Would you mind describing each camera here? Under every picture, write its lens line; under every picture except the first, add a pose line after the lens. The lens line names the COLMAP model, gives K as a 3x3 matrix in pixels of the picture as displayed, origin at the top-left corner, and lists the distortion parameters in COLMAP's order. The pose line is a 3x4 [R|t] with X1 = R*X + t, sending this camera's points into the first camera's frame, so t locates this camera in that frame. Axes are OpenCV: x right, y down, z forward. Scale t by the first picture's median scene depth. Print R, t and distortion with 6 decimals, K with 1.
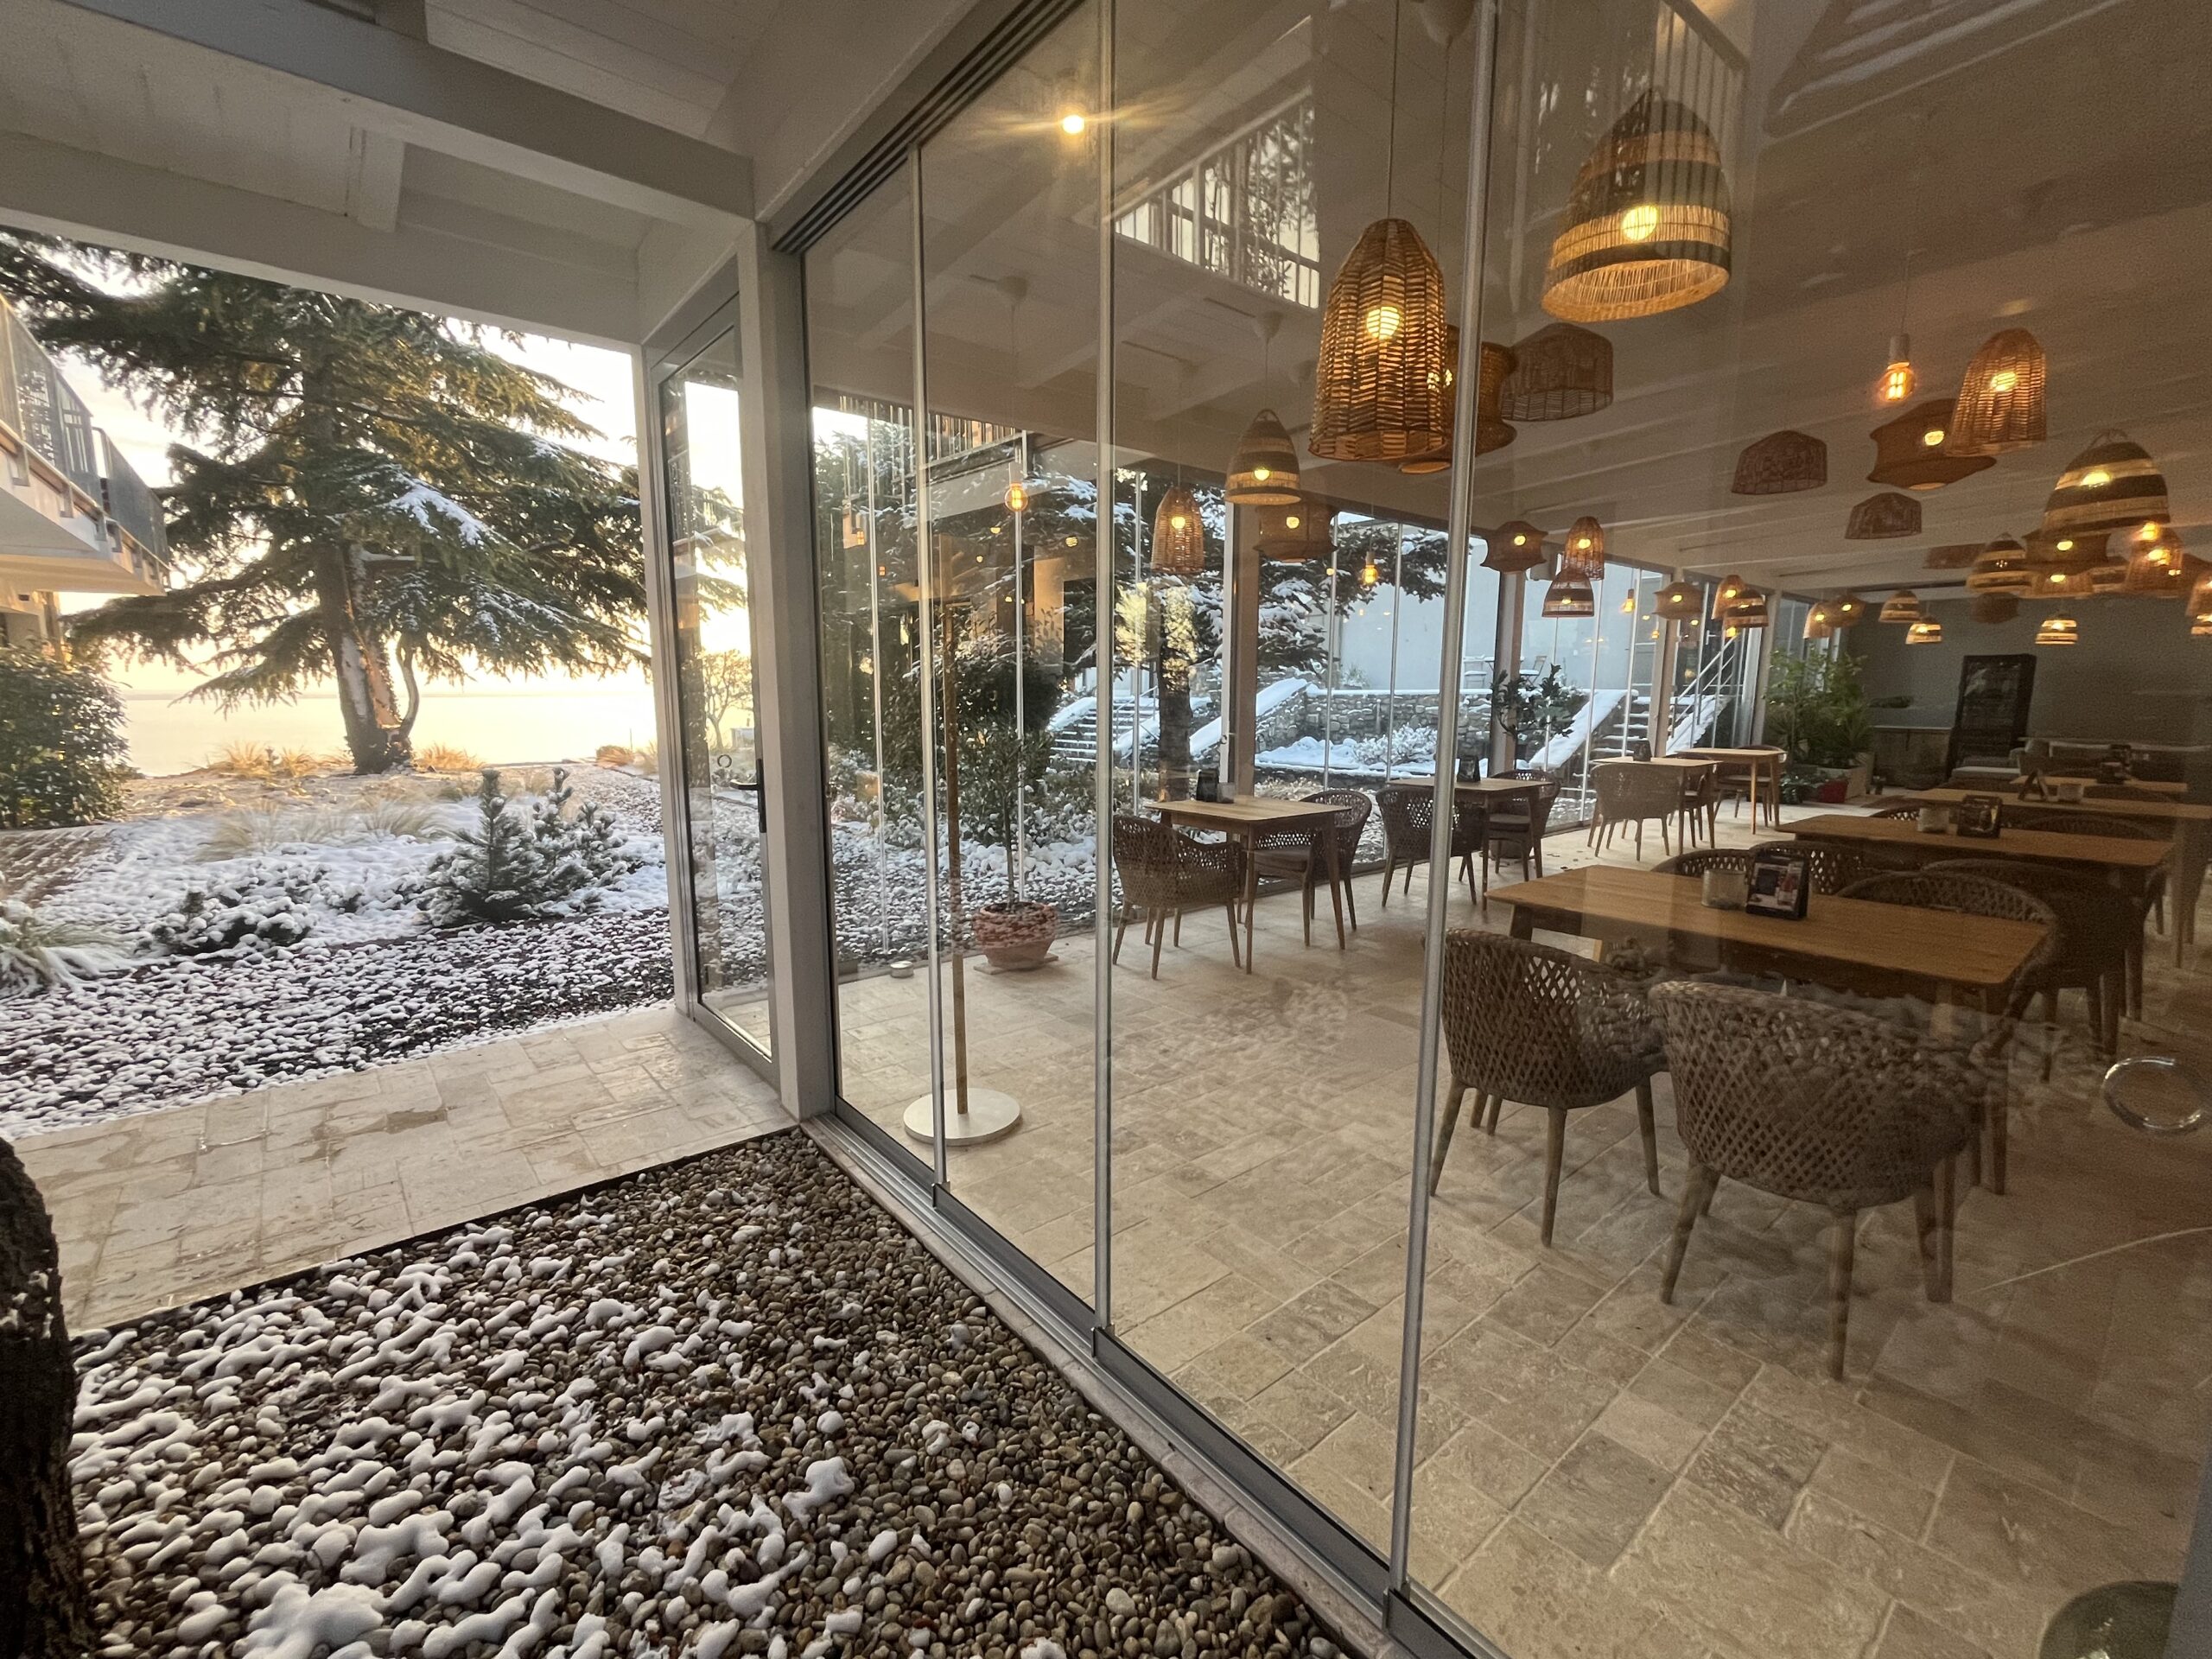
lens RADIAL K [[953.3, 0, 1093.8], [0, 953.3, 831.5], [0, 0, 1]] dist [-0.001883, -0.000627]
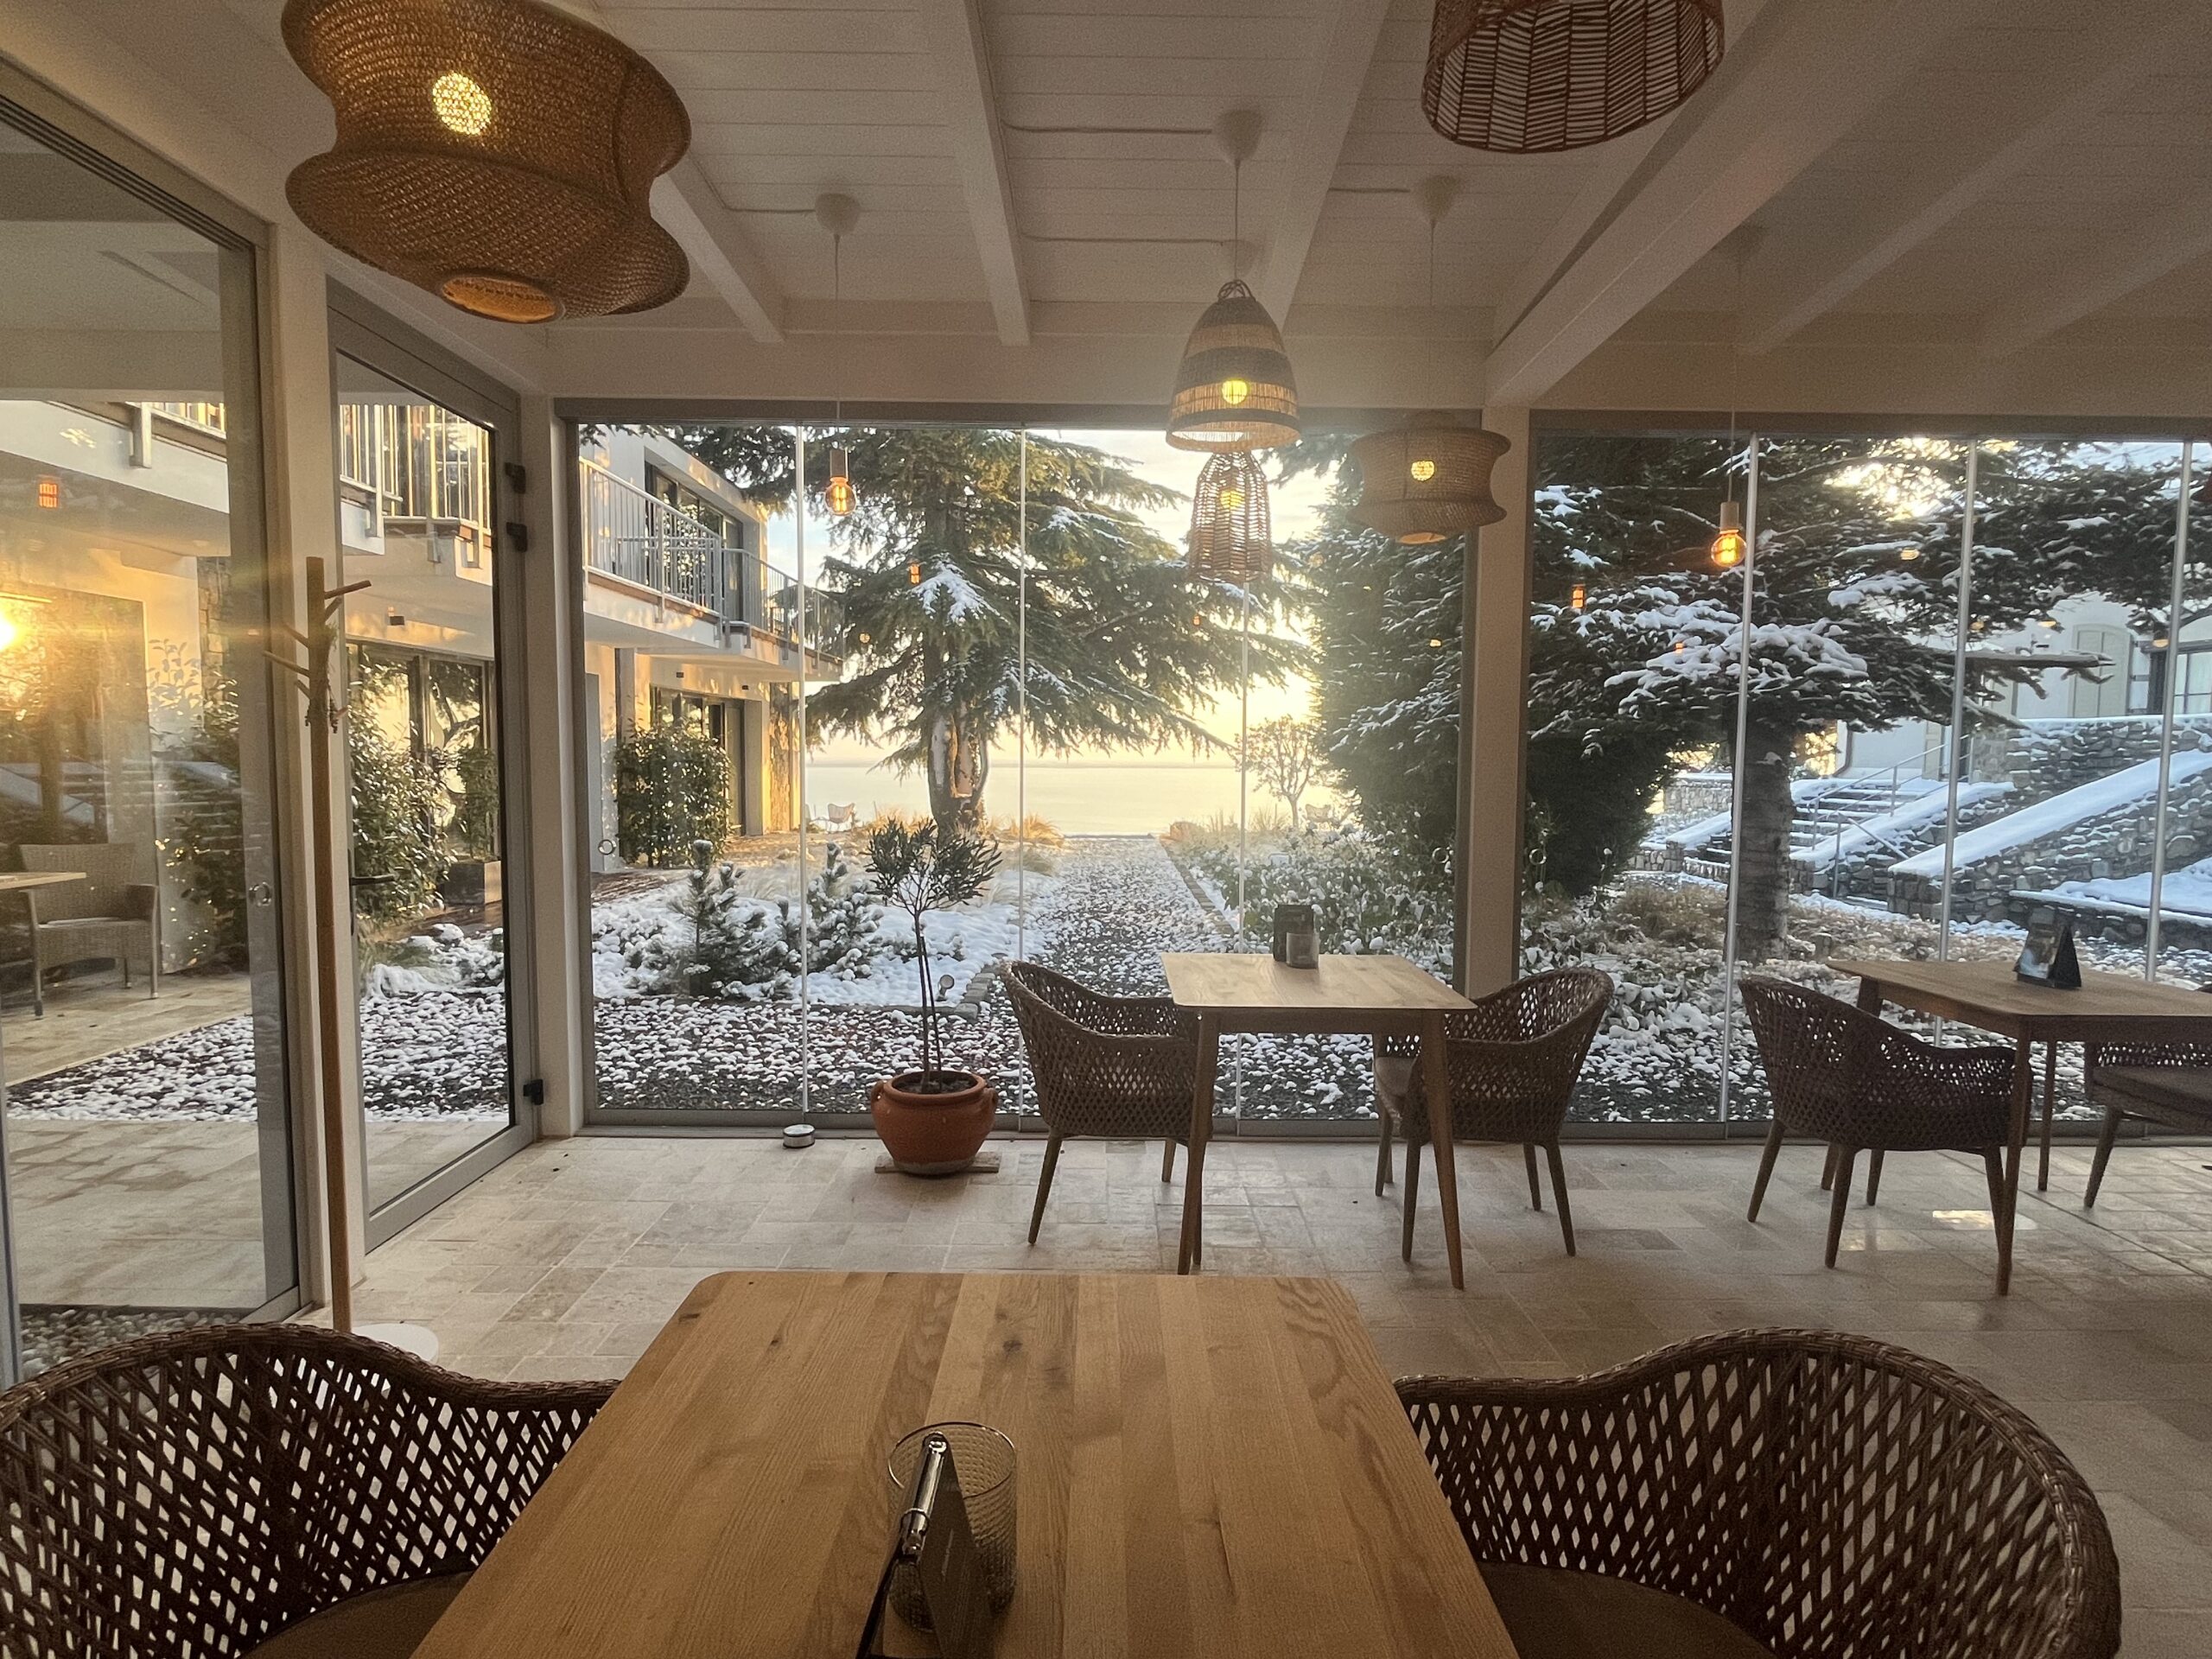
lens RADIAL K [[1116.9, 0, 1093.7], [0, 1116.9, 824.5], [0, 0, 1]] dist [0.006329, 0.000618]
pose [[0.763061, 0.042849, -0.644905, 0.359406], [-0.102542, 0.993188, -0.055339, -0.050216], [0.638140, 0.108357, 0.762257, 0.306715]]
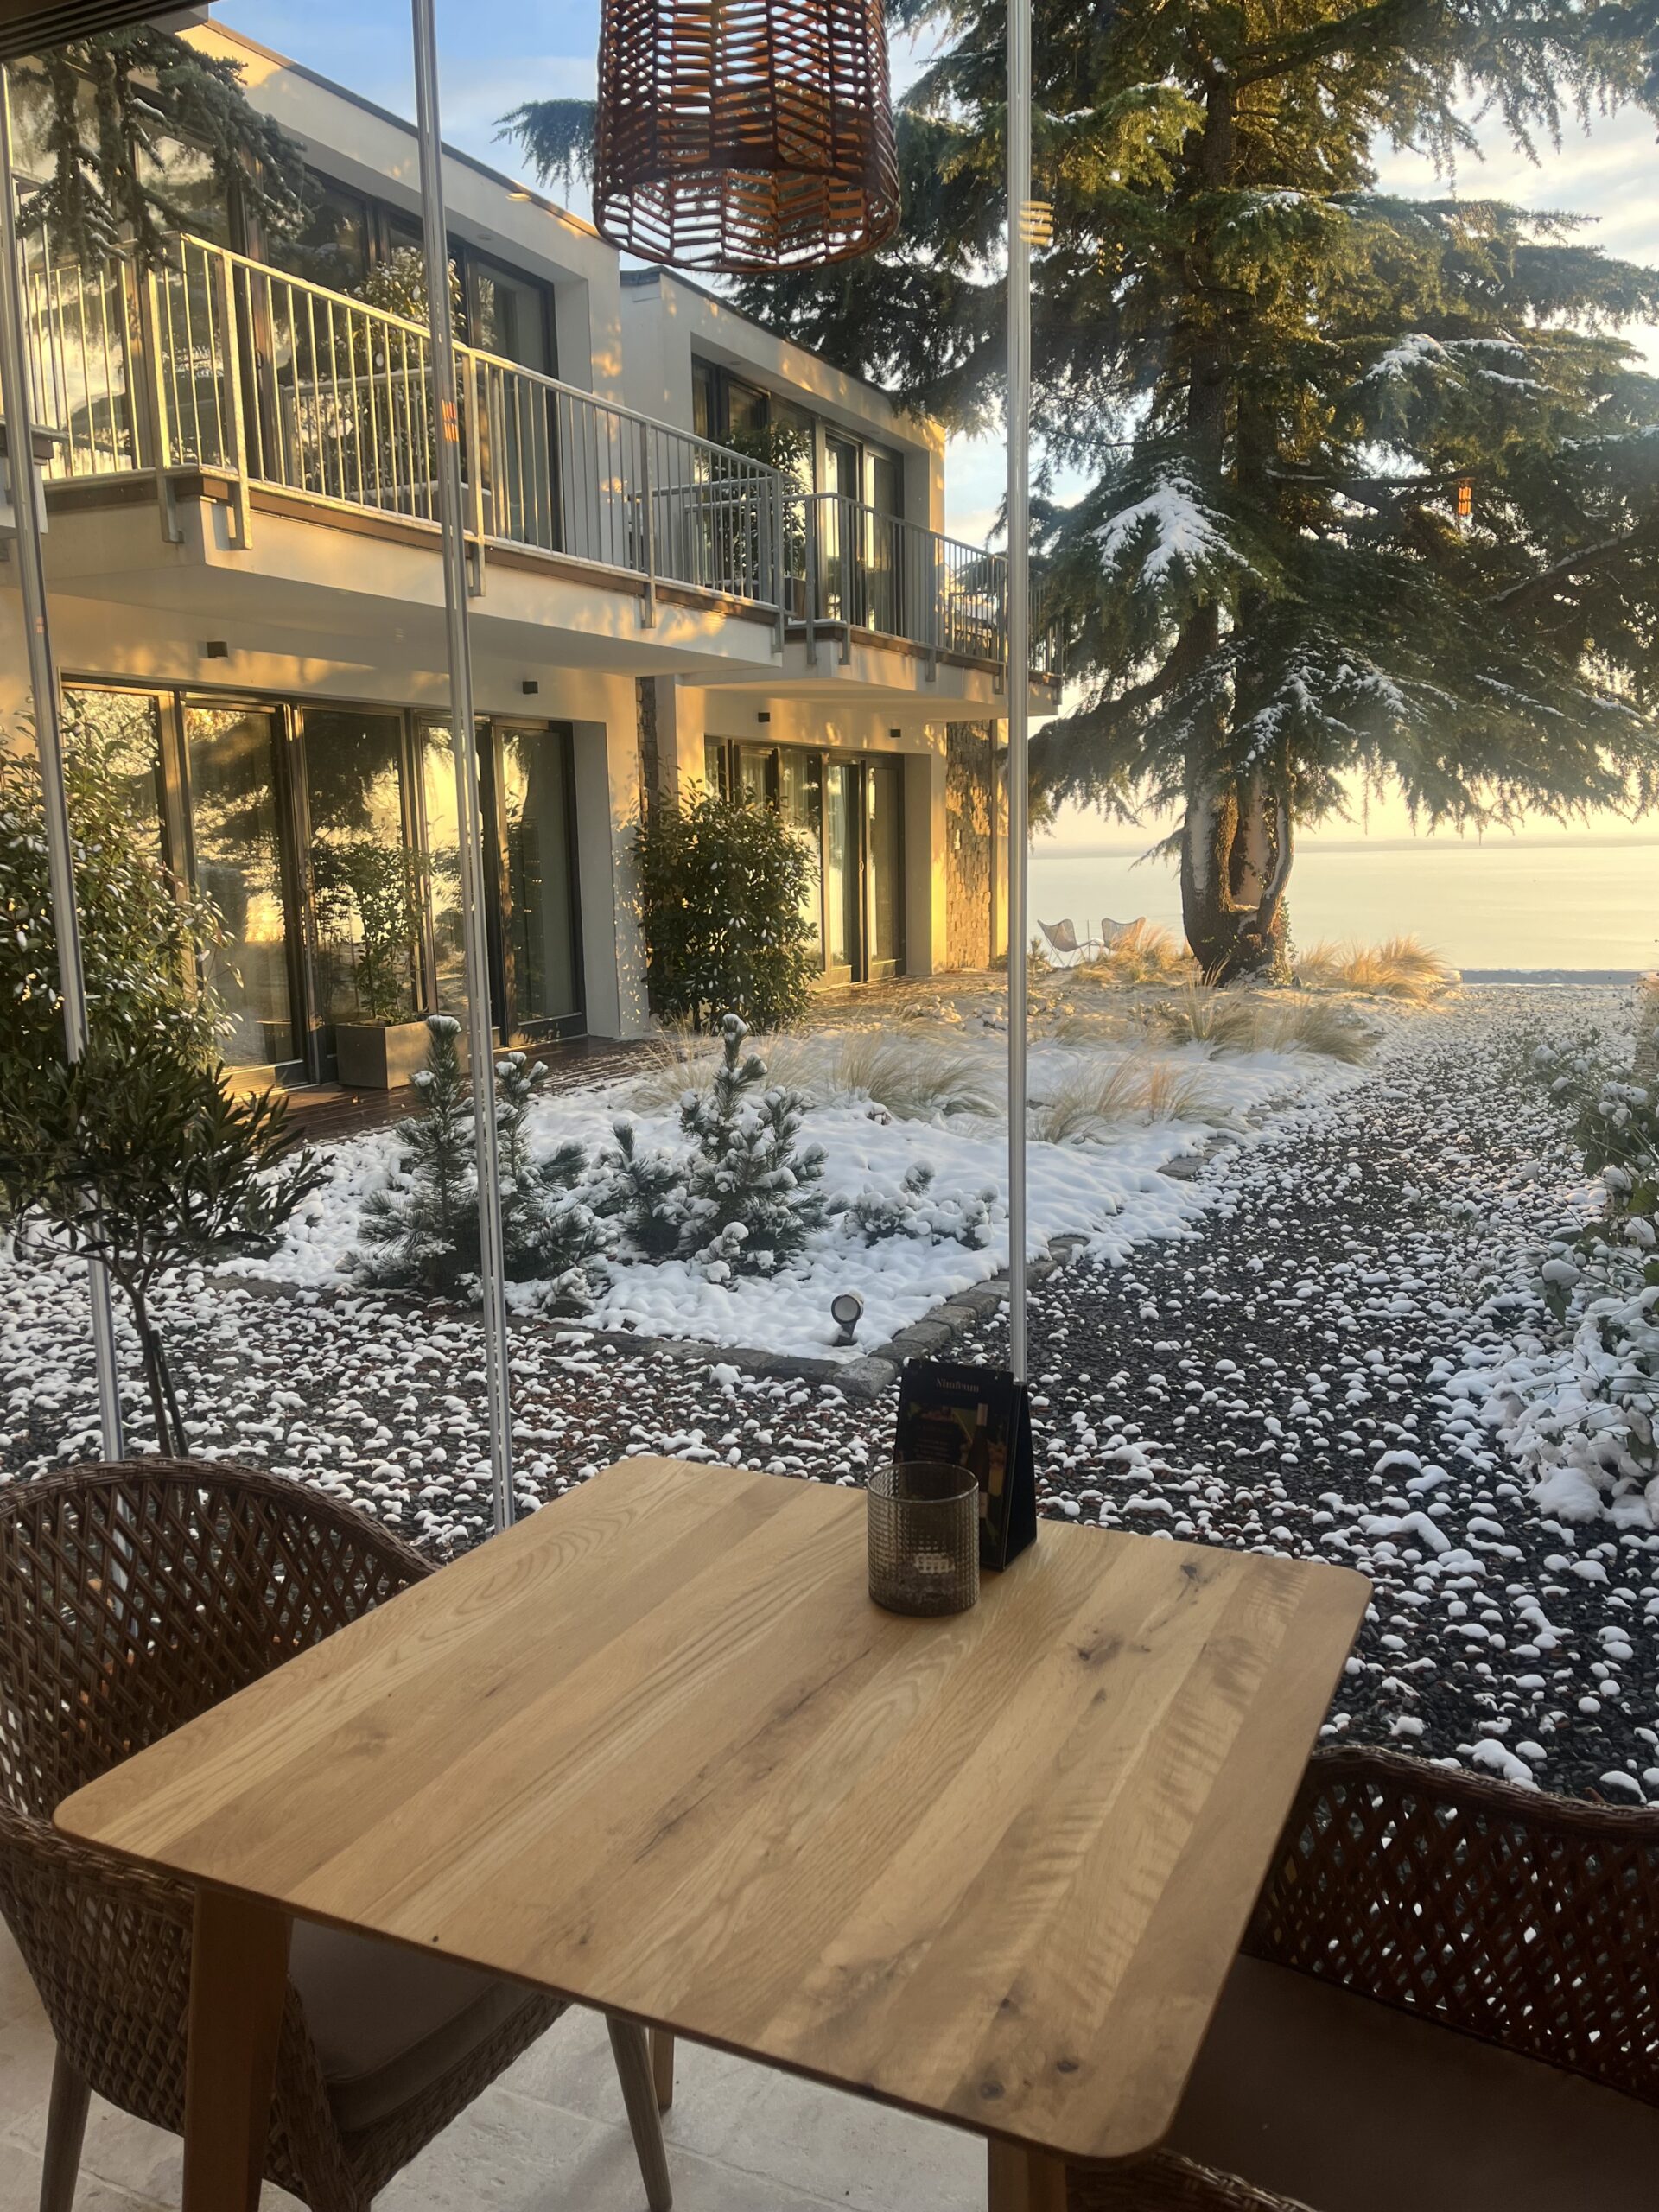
lens RADIAL K [[1714.9, 0, 846.3], [0, 1714.9, 1121.5], [0, 0, 1]] dist [0.037565, -0.013837]
pose [[0.419723, 0.135745, -0.897444, 0.292519], [-0.116436, 0.988636, 0.095083, -0.105524], [0.900153, 0.064587, 0.430759, 0.657221]]
